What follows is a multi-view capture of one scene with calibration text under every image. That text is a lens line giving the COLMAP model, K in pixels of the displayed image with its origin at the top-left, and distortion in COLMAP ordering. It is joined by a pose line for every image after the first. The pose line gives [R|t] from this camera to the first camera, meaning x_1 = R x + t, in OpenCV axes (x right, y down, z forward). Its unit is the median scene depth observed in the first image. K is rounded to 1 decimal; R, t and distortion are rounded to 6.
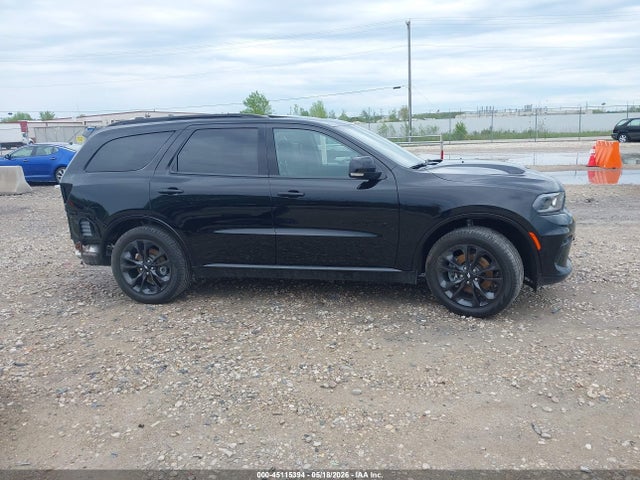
lens RADIAL K [[496.7, 0, 331.3], [0, 496.7, 243.1], [0, 0, 1]] dist [0.007027, -0.004652]
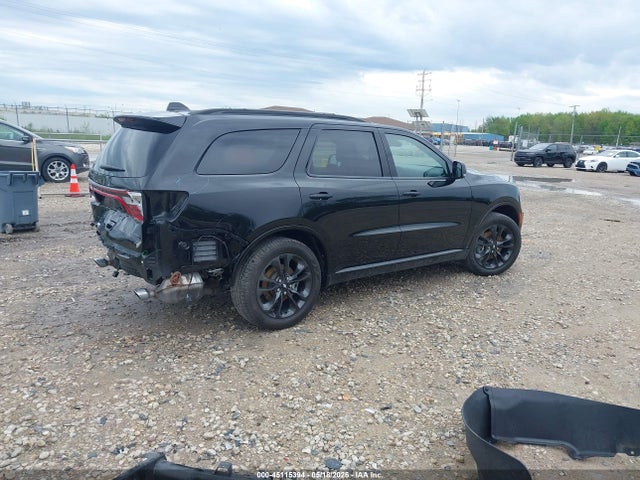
lens RADIAL K [[492.2, 0, 327.7], [0, 492.2, 238.7], [0, 0, 1]] dist [0.071312, -0.127659]
pose [[0.627816, -0.100985, 0.771783, -1.039572], [0.110206, 0.993092, 0.040294, -0.062452], [-0.770520, 0.059758, 0.634608, 0.431470]]
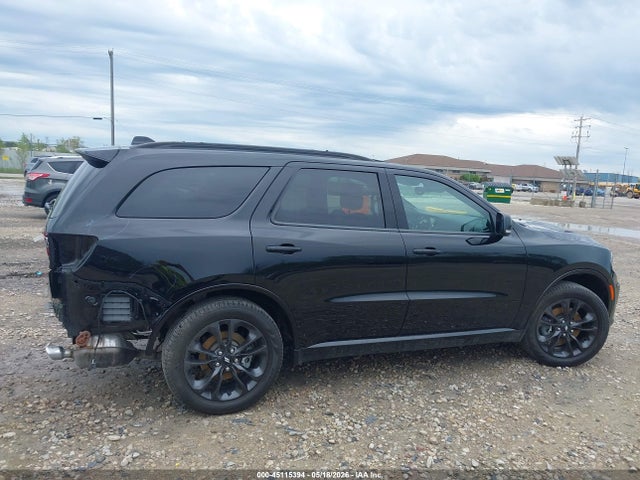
lens RADIAL K [[496.7, 0, 331.3], [0, 496.7, 243.1], [0, 0, 1]] dist [0.007027, -0.004652]
pose [[0.817086, 0.000649, 0.576516, -0.692385], [0.045458, 0.996813, -0.065549, -0.063613], [-0.574721, 0.079767, 0.814452, 0.380673]]
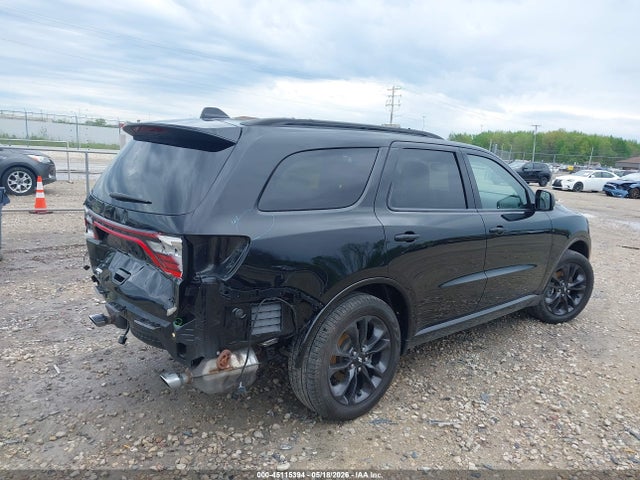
lens RADIAL K [[497.6, 0, 328.7], [0, 497.6, 237.2], [0, 0, 1]] dist [0.006294, -0.003885]
pose [[0.570396, -0.072194, 0.818191, -0.960364], [0.096110, 0.995153, 0.020807, -0.130933], [-0.815727, 0.066768, 0.574570, 0.710685]]
